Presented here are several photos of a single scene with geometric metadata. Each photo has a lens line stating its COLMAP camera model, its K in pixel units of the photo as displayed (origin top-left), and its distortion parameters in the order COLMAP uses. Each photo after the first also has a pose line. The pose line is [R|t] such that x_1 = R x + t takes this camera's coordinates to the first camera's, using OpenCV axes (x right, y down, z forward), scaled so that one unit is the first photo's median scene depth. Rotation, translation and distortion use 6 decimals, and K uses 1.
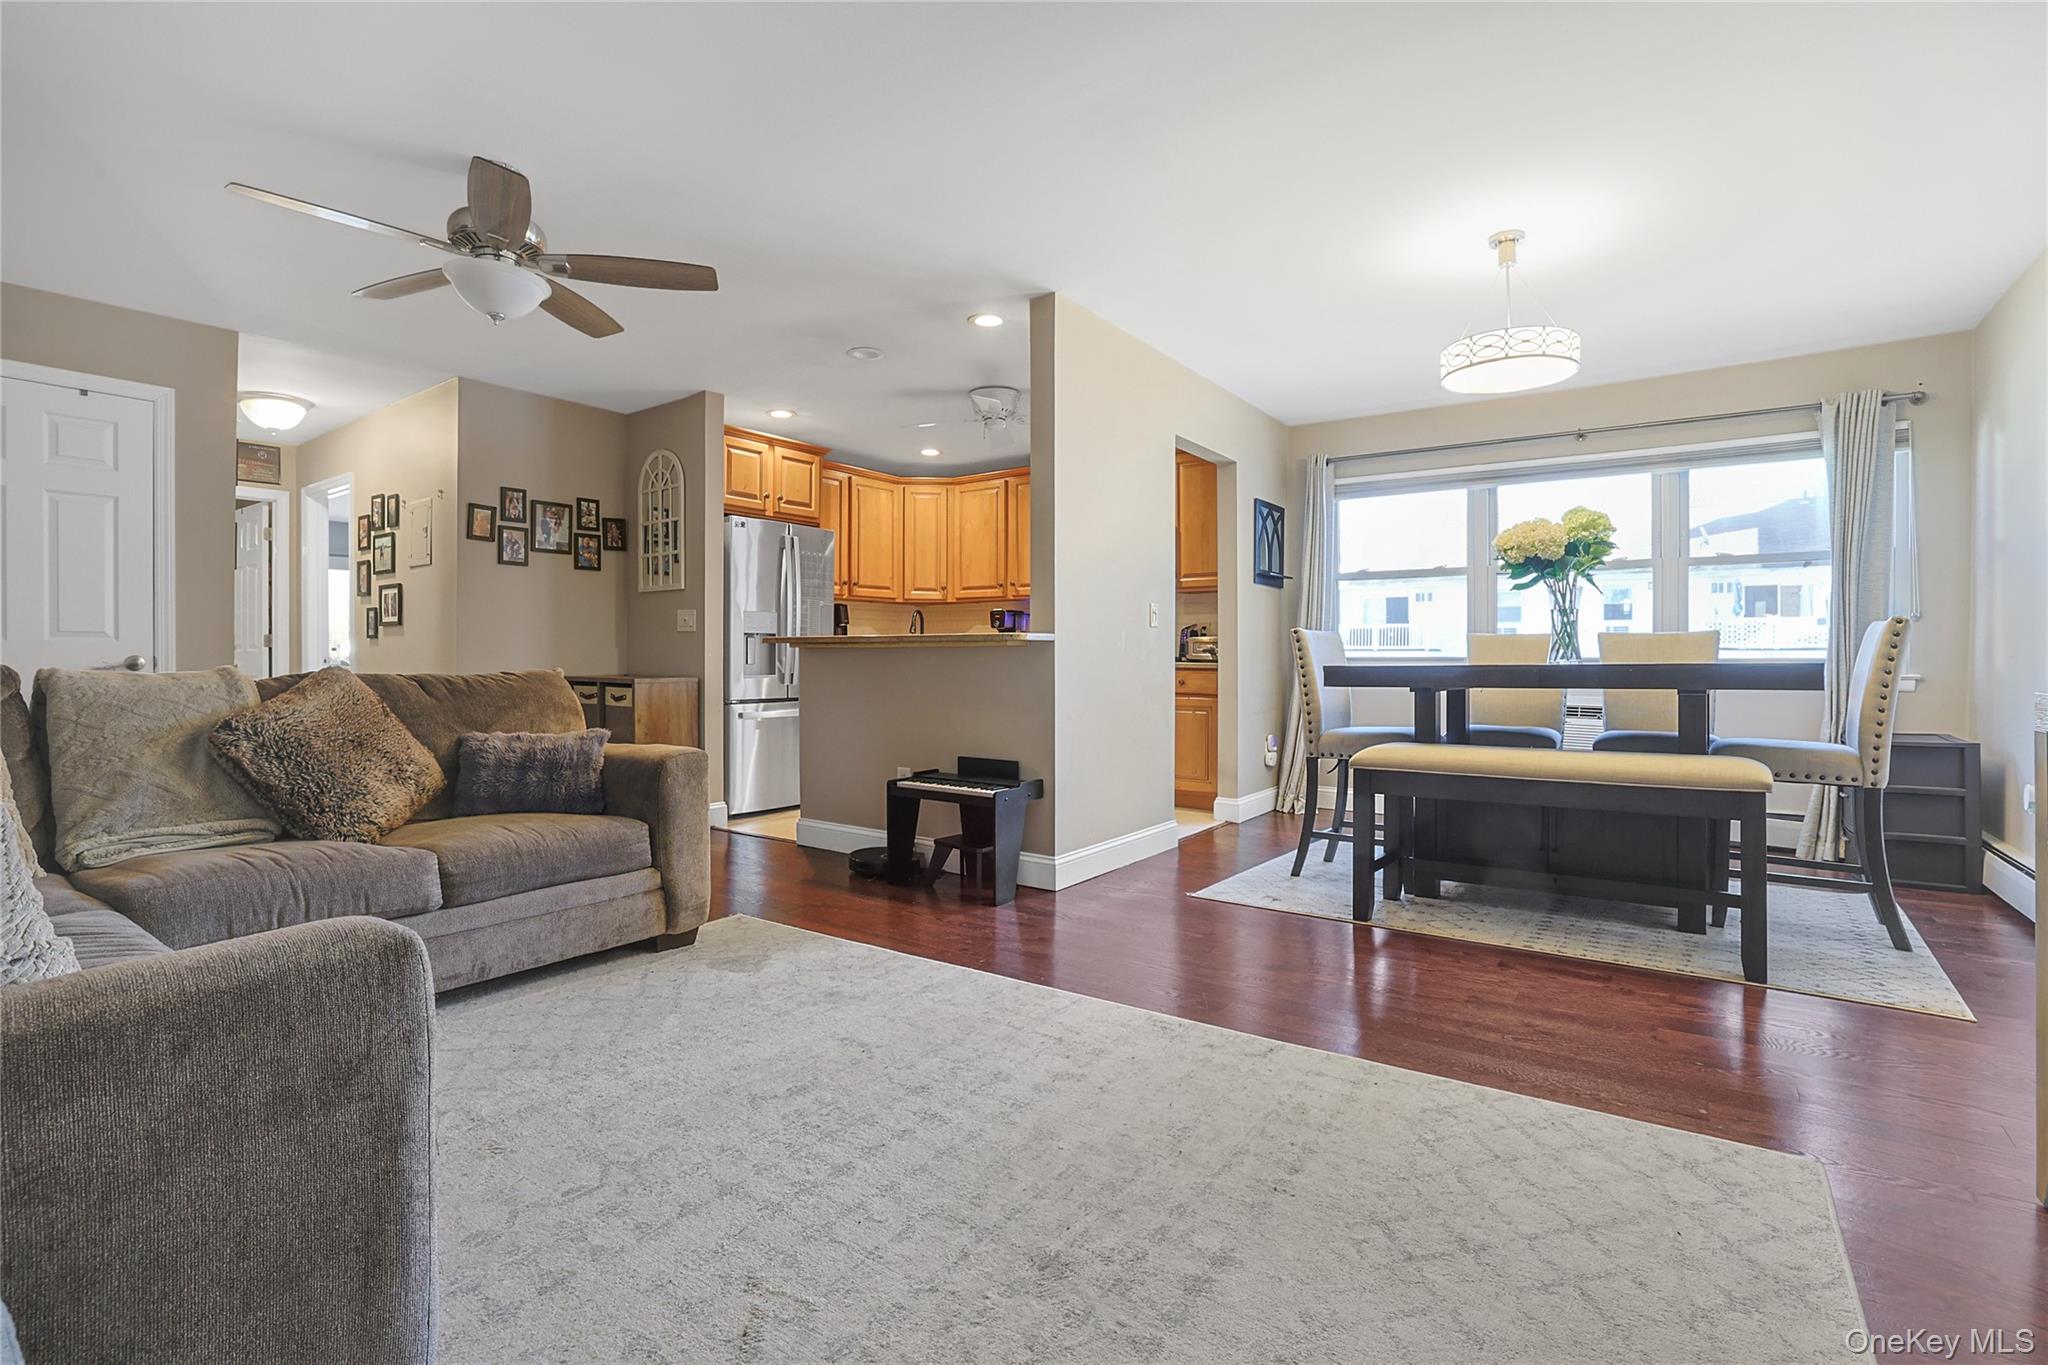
lens RADIAL K [[949.0, 0, 1004.0], [0, 949.0, 656.0], [0, 0, 1]] dist [-0.035779, 0.002209]
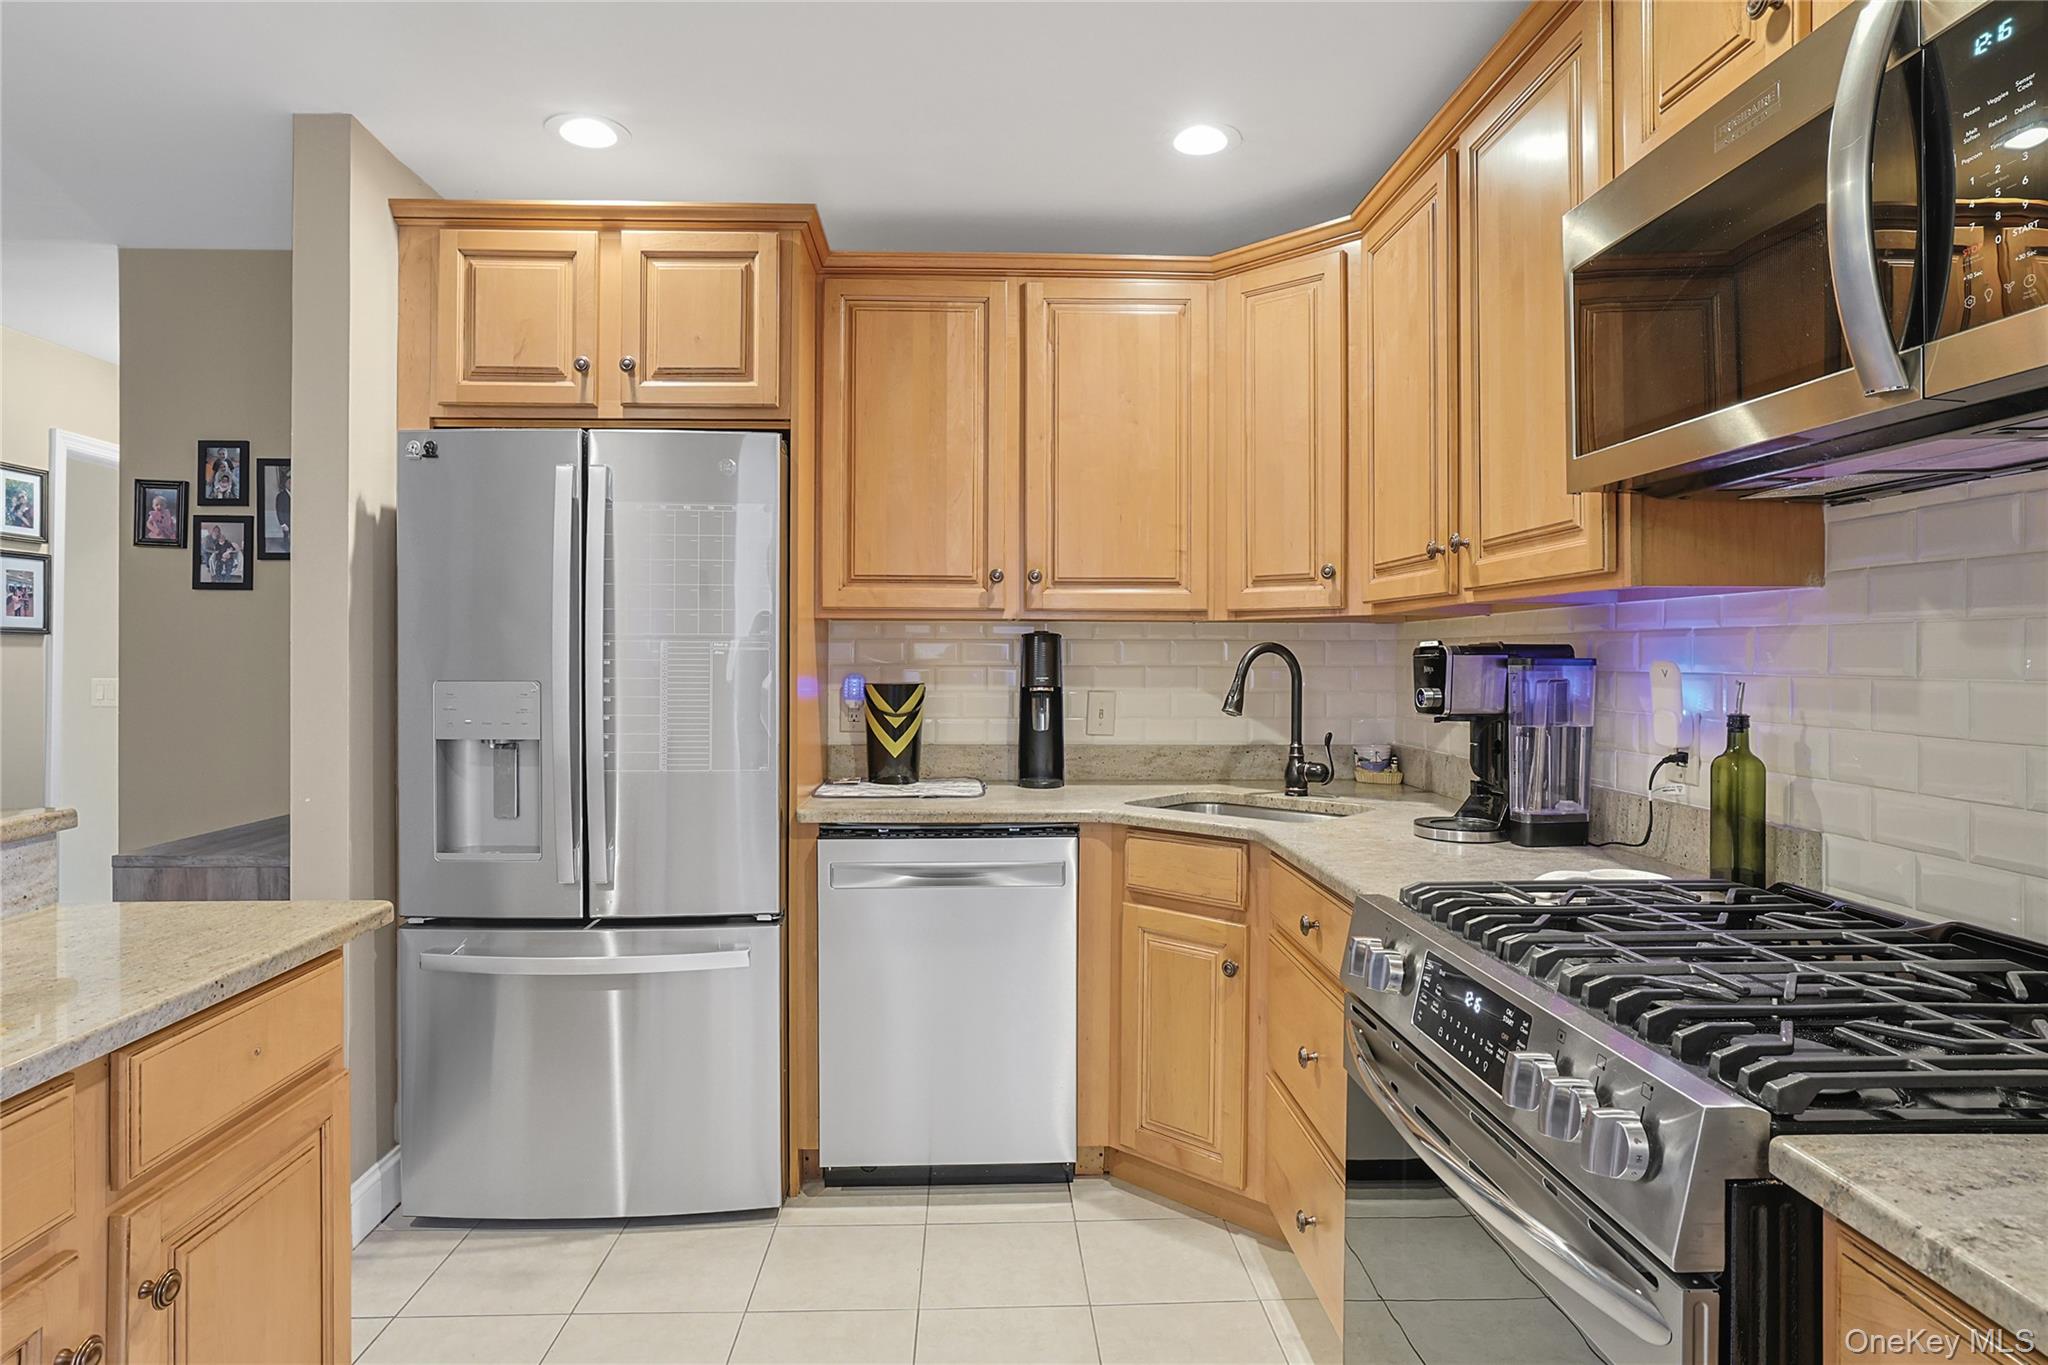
lens RADIAL K [[1129.6, 0, 1015.0], [0, 1129.6, 654.1], [0, 0, 1]] dist [-0.032966, 0.017830]
pose [[0.619037, -0.001678, -0.785360, 0.224640], [-0.001708, 0.999992, -0.003483, -0.058274], [0.785360, 0.003497, 0.619029, 0.937554]]
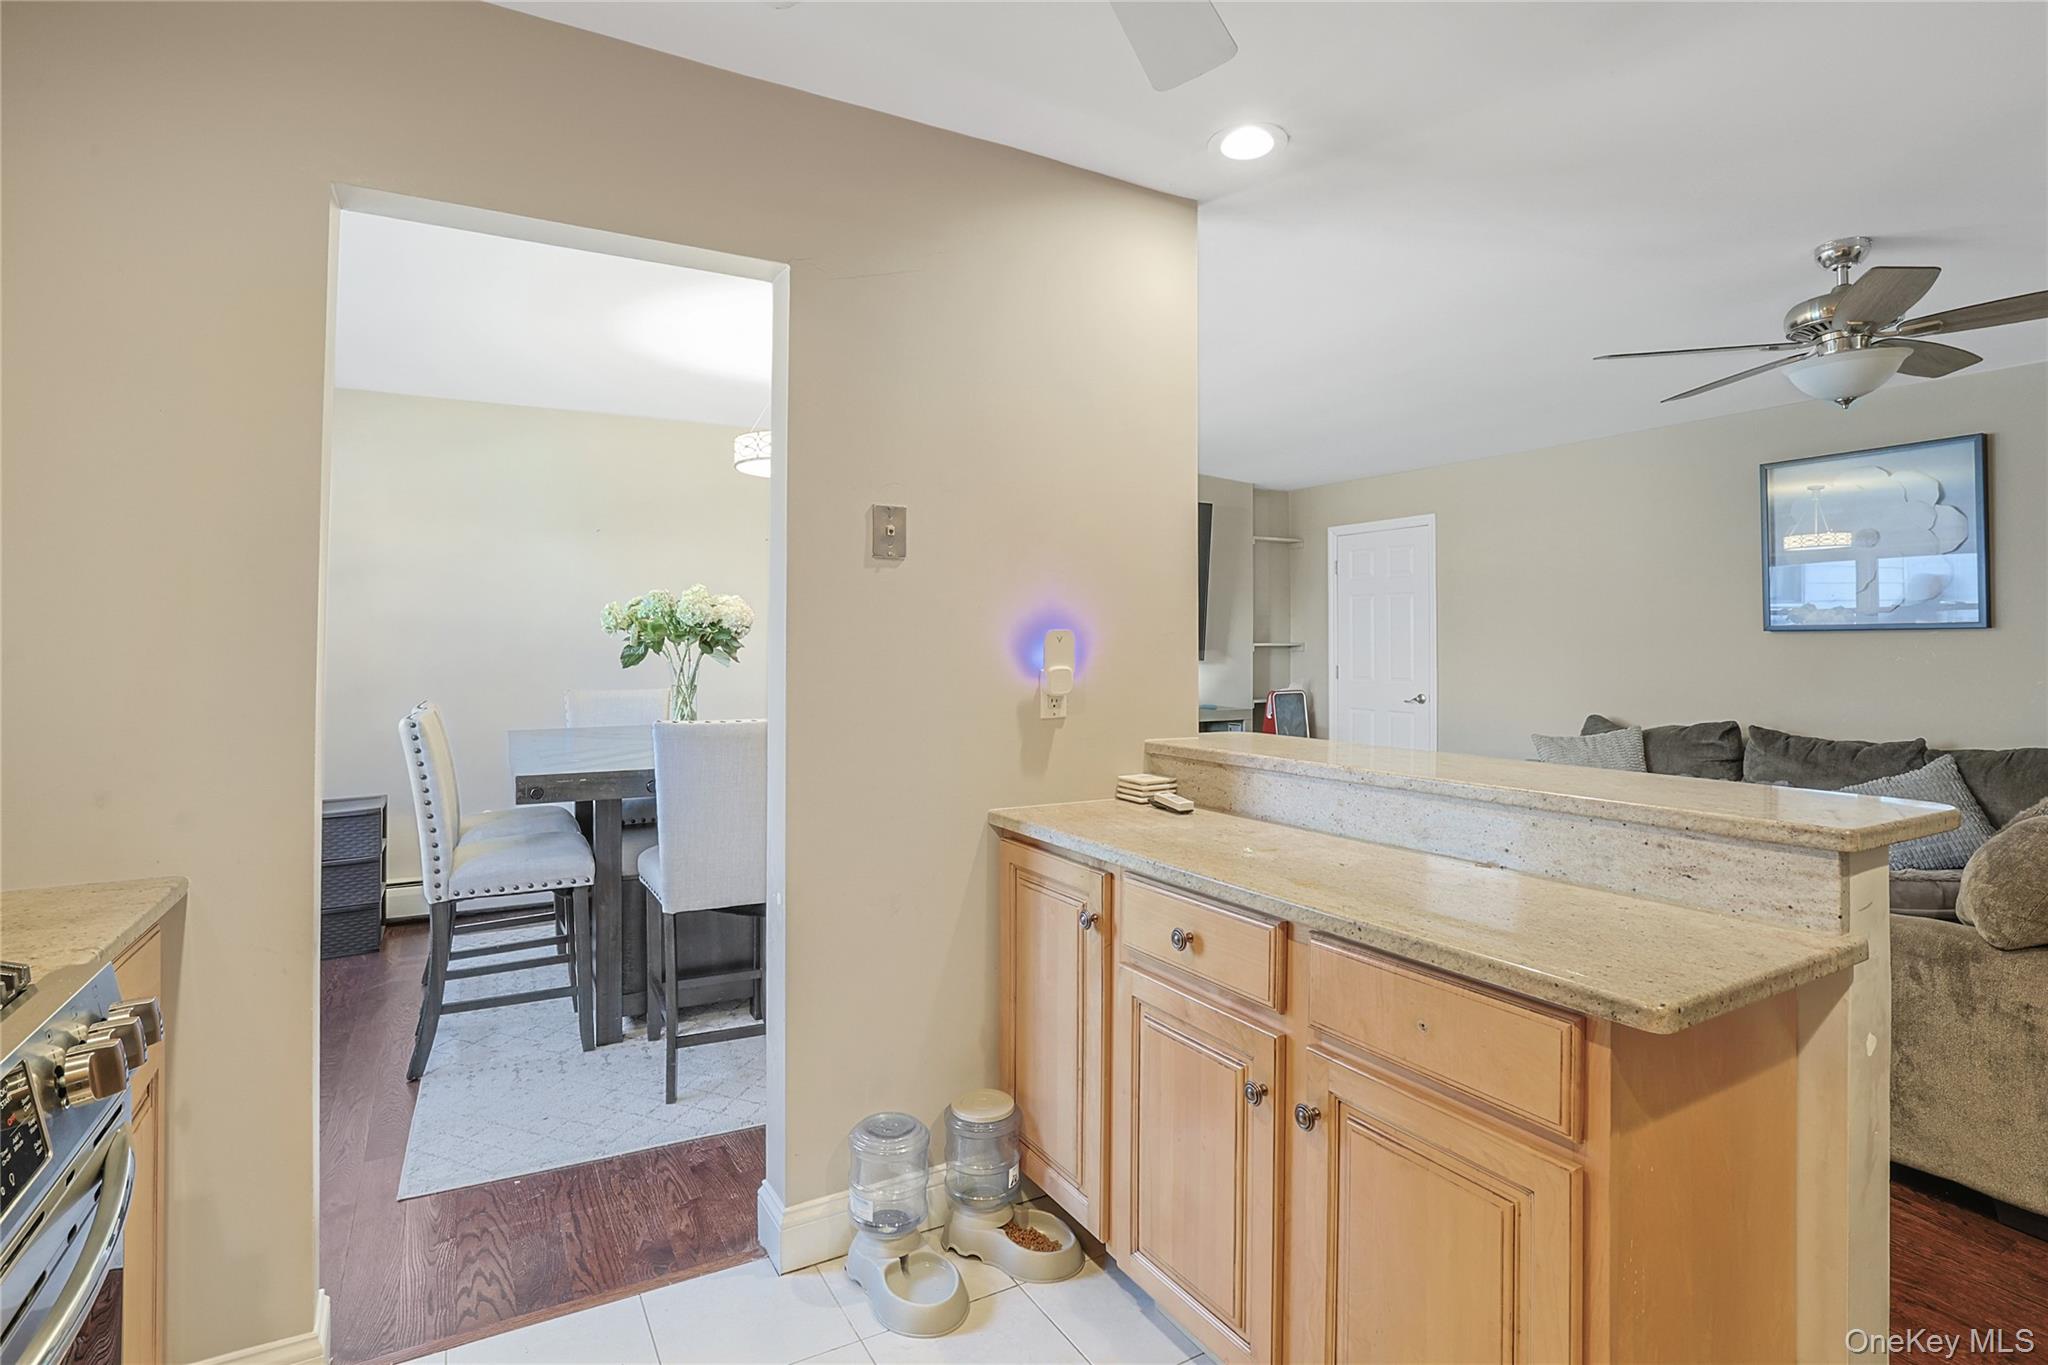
lens RADIAL K [[986.8, 0, 1004.8], [0, 986.8, 629.0], [0, 0, 1]] dist [-0.037910, 0.013085]
pose [[-0.912385, 0.002857, 0.409322, -0.091495], [-0.005812, 0.999784, -0.019933, -0.058223], [-0.409291, -0.020566, -0.912172, 1.219976]]
